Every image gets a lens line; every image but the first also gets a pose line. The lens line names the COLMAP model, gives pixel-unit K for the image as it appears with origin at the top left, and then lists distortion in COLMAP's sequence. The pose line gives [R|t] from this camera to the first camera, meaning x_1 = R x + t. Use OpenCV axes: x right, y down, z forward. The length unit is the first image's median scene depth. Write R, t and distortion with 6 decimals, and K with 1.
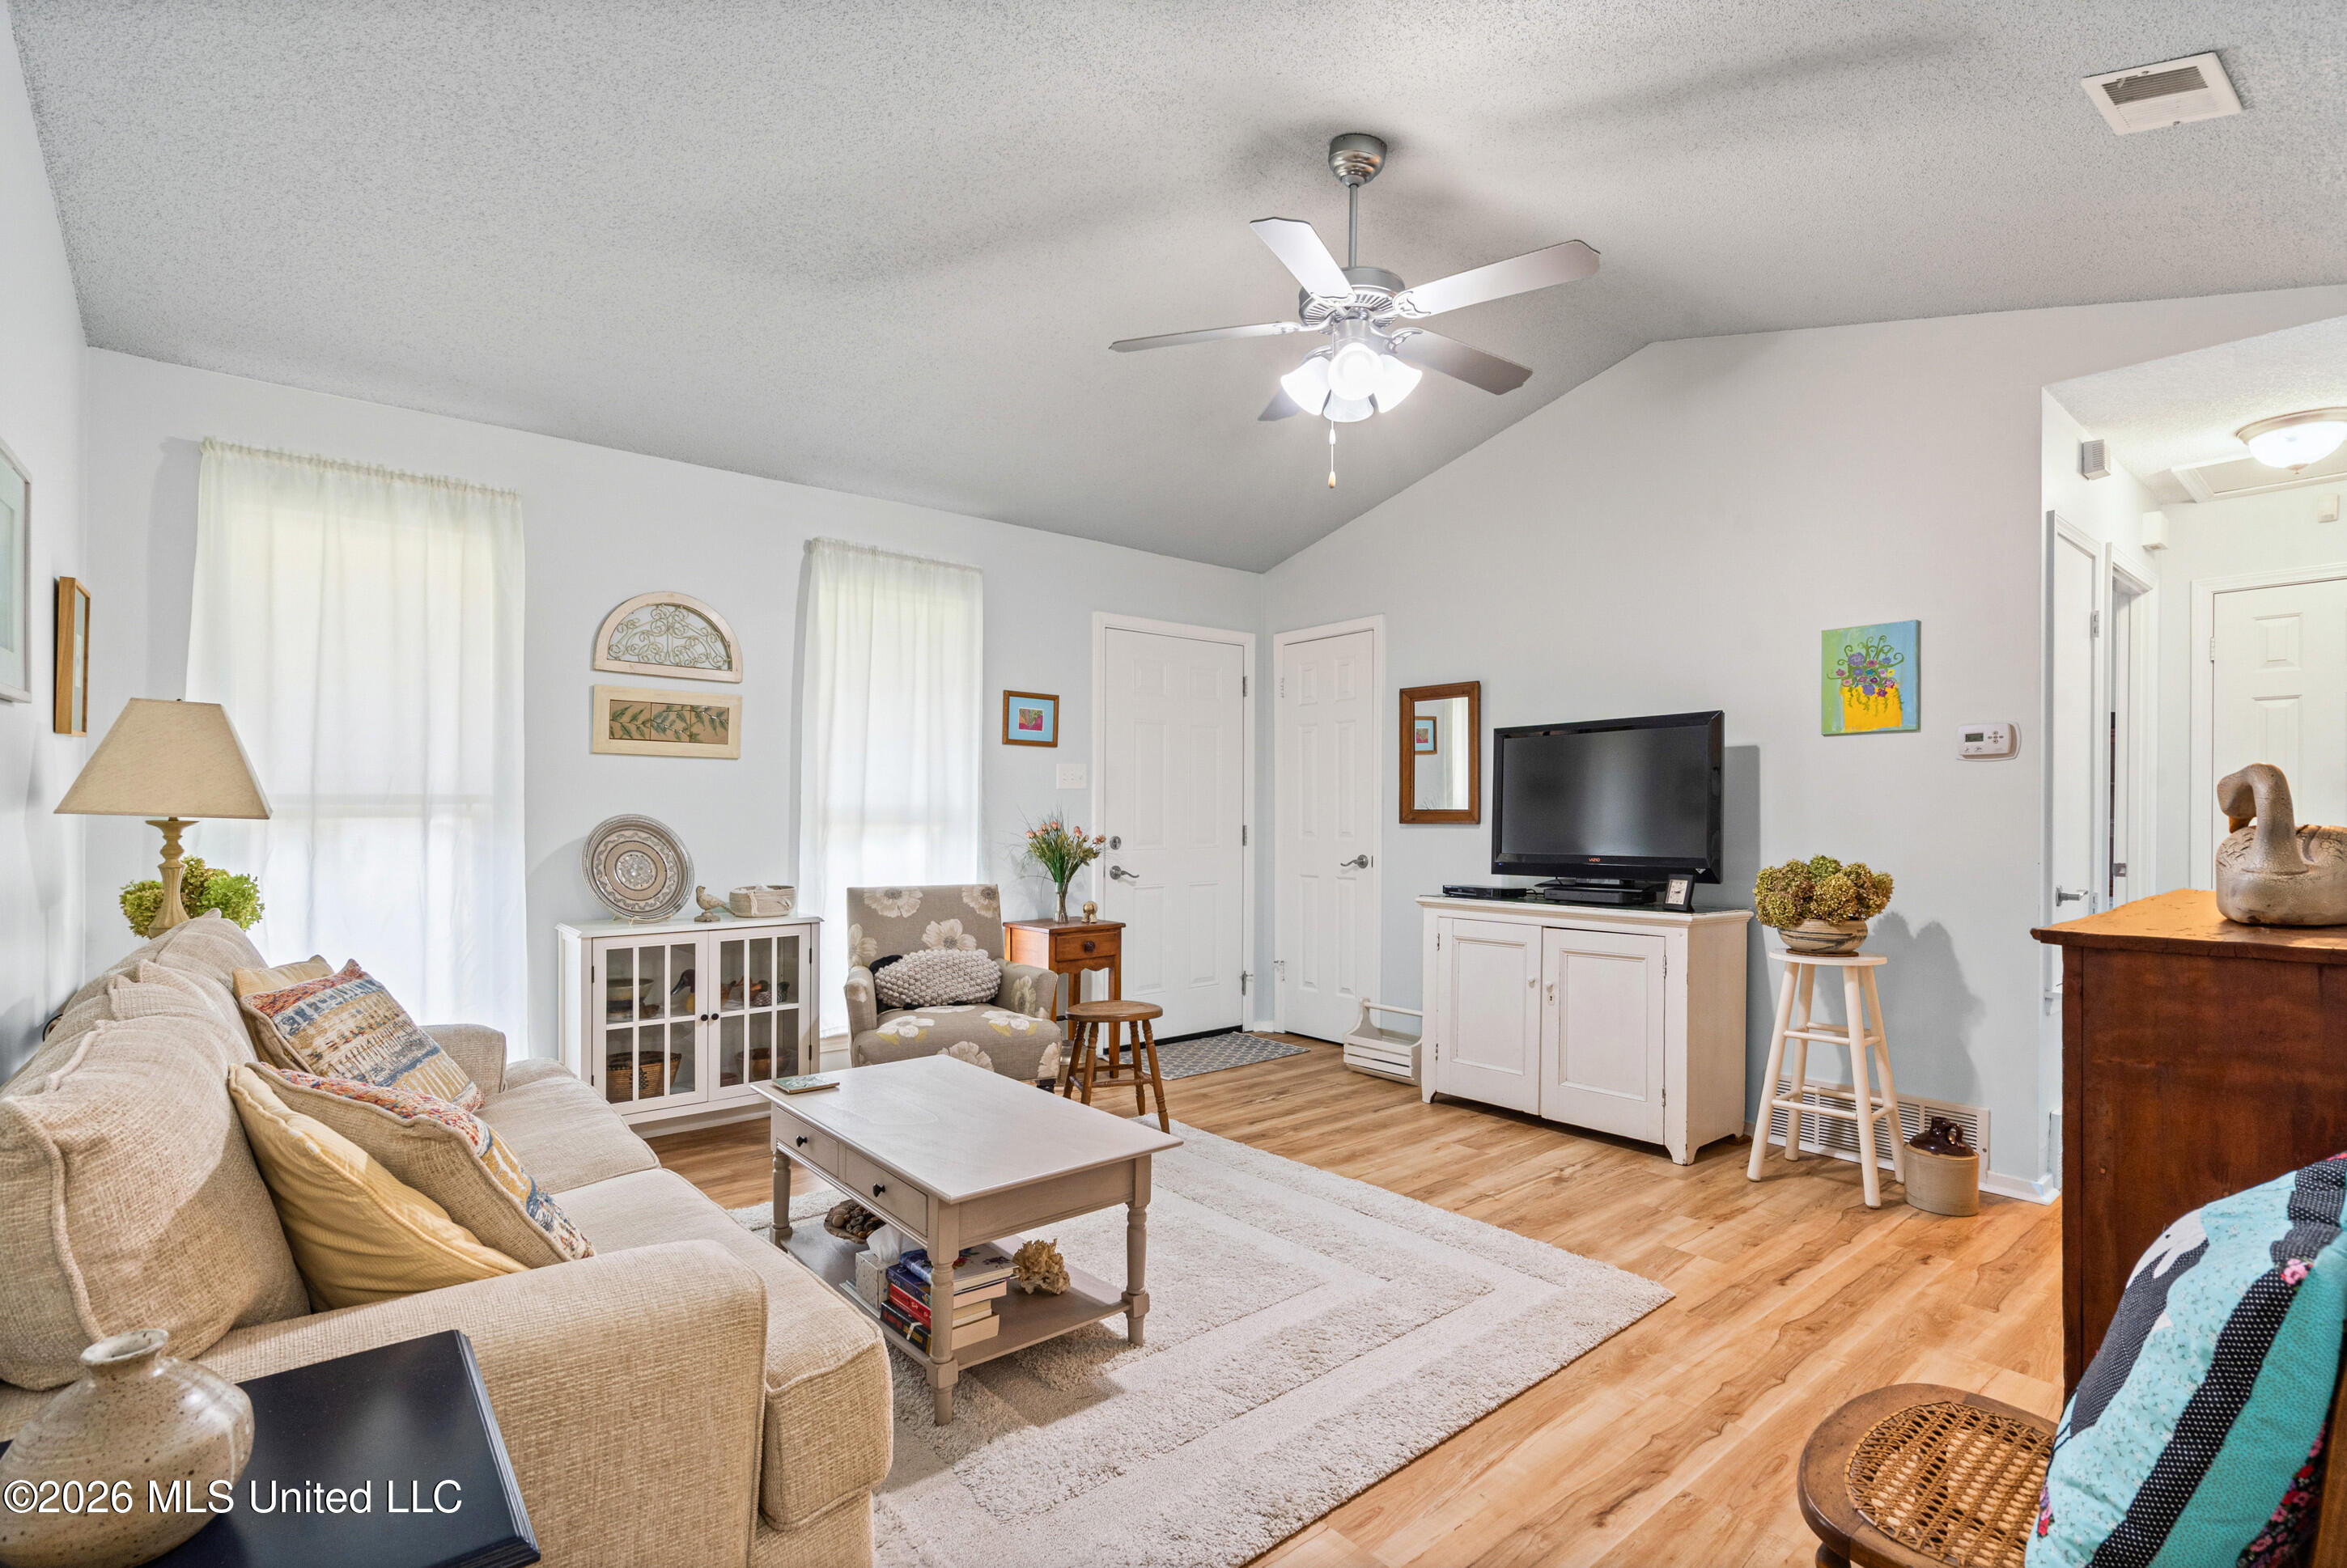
lens RADIAL K [[1078.8, 0, 1169.0], [0, 1078.8, 796.4], [0, 0, 1]] dist [-0.001932, -0.001379]
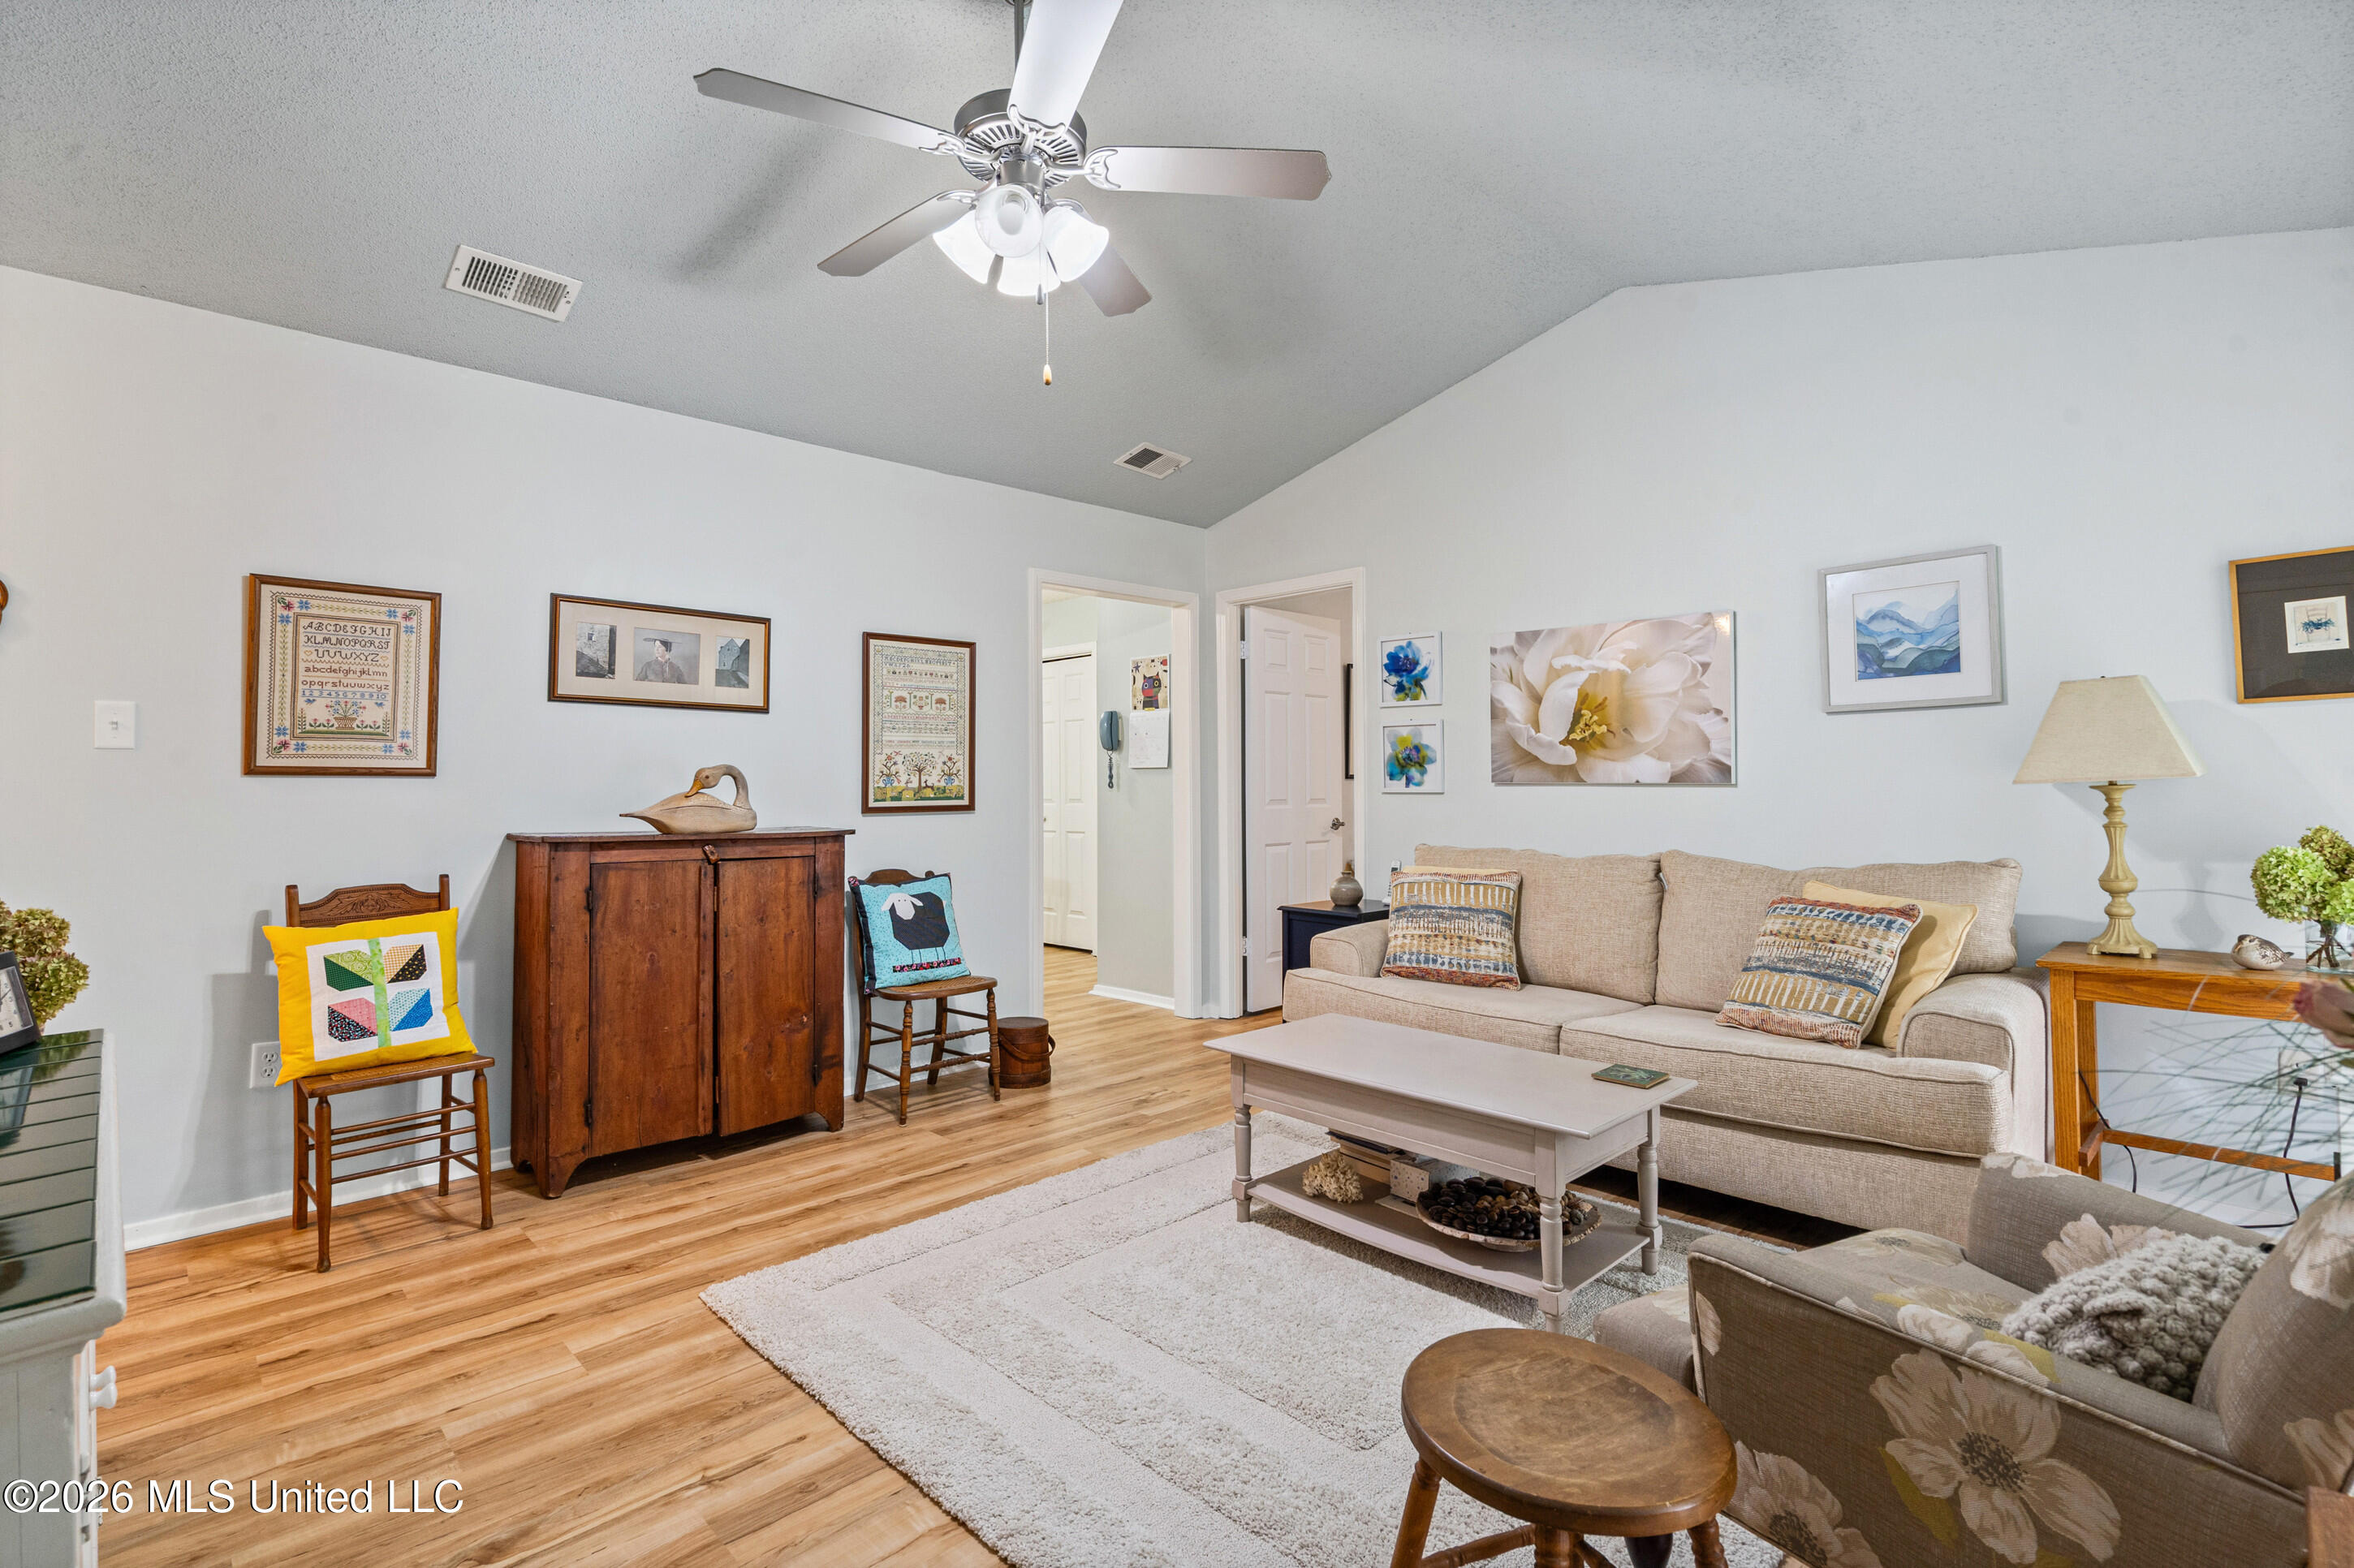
lens RADIAL K [[1082.1, 0, 1181.4], [0, 1082.1, 777.4], [0, 0, 1]] dist [-0.001932, -0.001379]
pose [[-0.996383, 0.005744, -0.084780, 0.117450], [0.007080, 0.999855, -0.015465, 0.023538], [0.084679, -0.016010, -0.996280, 1.875804]]
